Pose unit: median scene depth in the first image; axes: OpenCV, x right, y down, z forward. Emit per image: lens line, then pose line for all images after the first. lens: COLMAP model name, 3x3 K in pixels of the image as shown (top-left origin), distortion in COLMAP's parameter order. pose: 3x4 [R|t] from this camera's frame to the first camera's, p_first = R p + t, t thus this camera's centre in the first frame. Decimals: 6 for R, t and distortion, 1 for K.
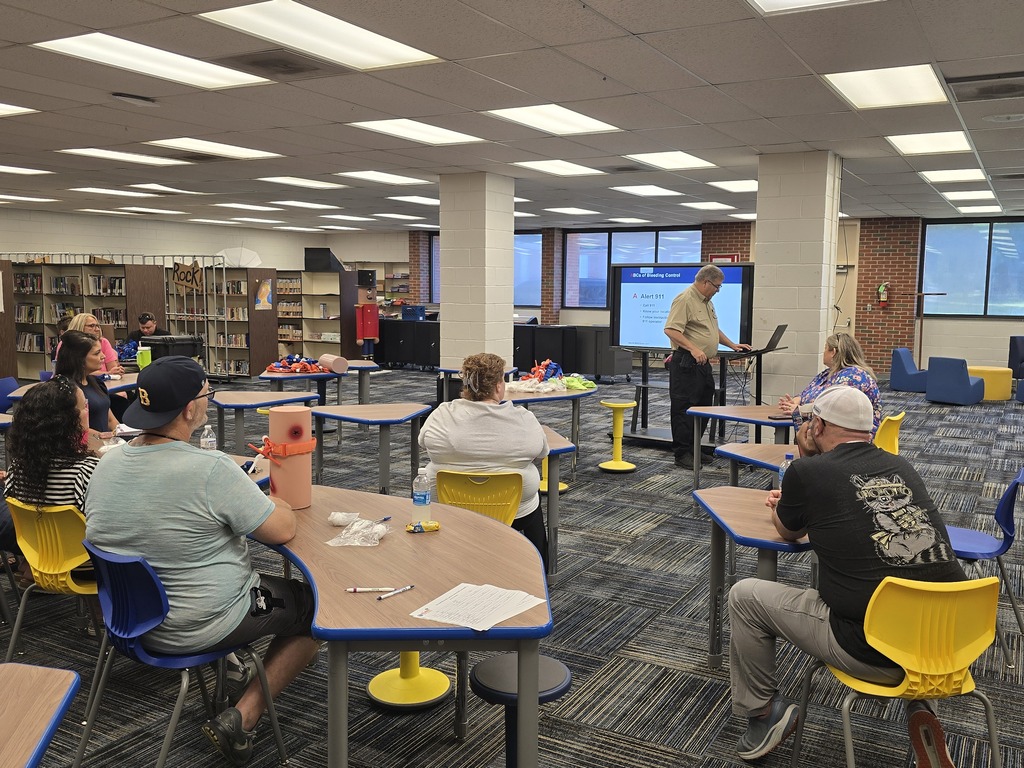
lens RADIAL K [[894.9, 0, 512.0], [0, 894.9, 384.0], [0, 0, 1]] dist [0.003855, -0.001360]
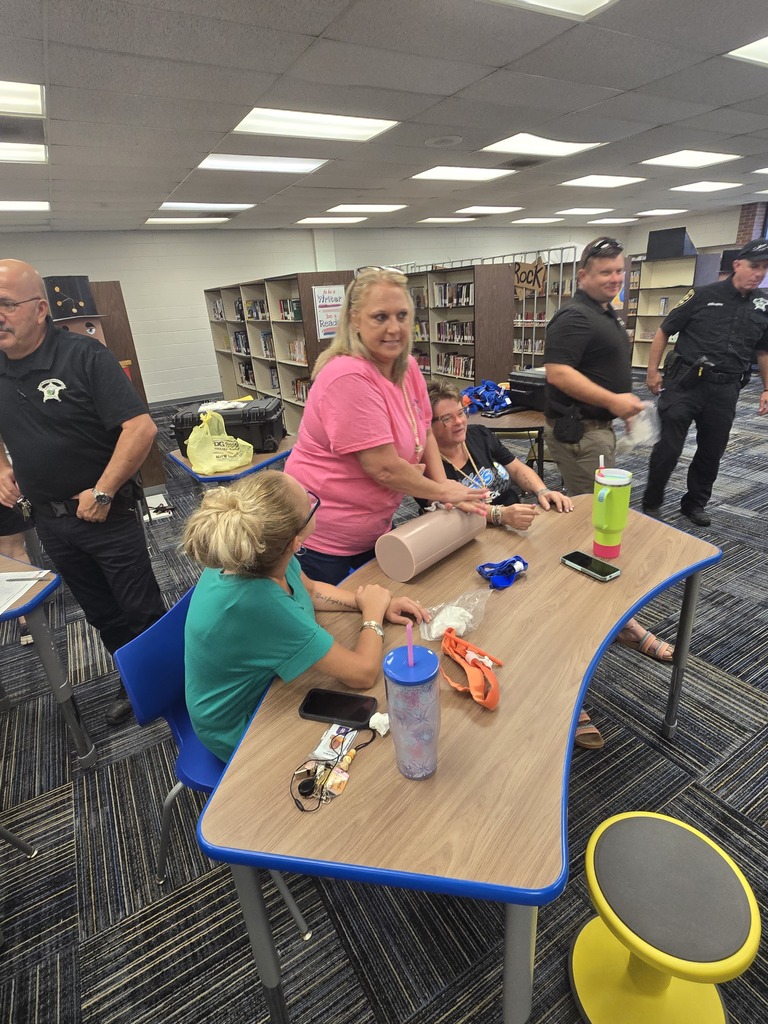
lens RADIAL K [[520.2, 0, 384.0], [0, 520.2, 512.0], [0, 0, 1]] dist [-0.001055, -0.000187]
pose [[0.870666, 0.130194, -0.474331, -0.207105], [0.018187, 0.955153, 0.295554, -0.049713], [0.491538, -0.265955, 0.829252, 0.417389]]
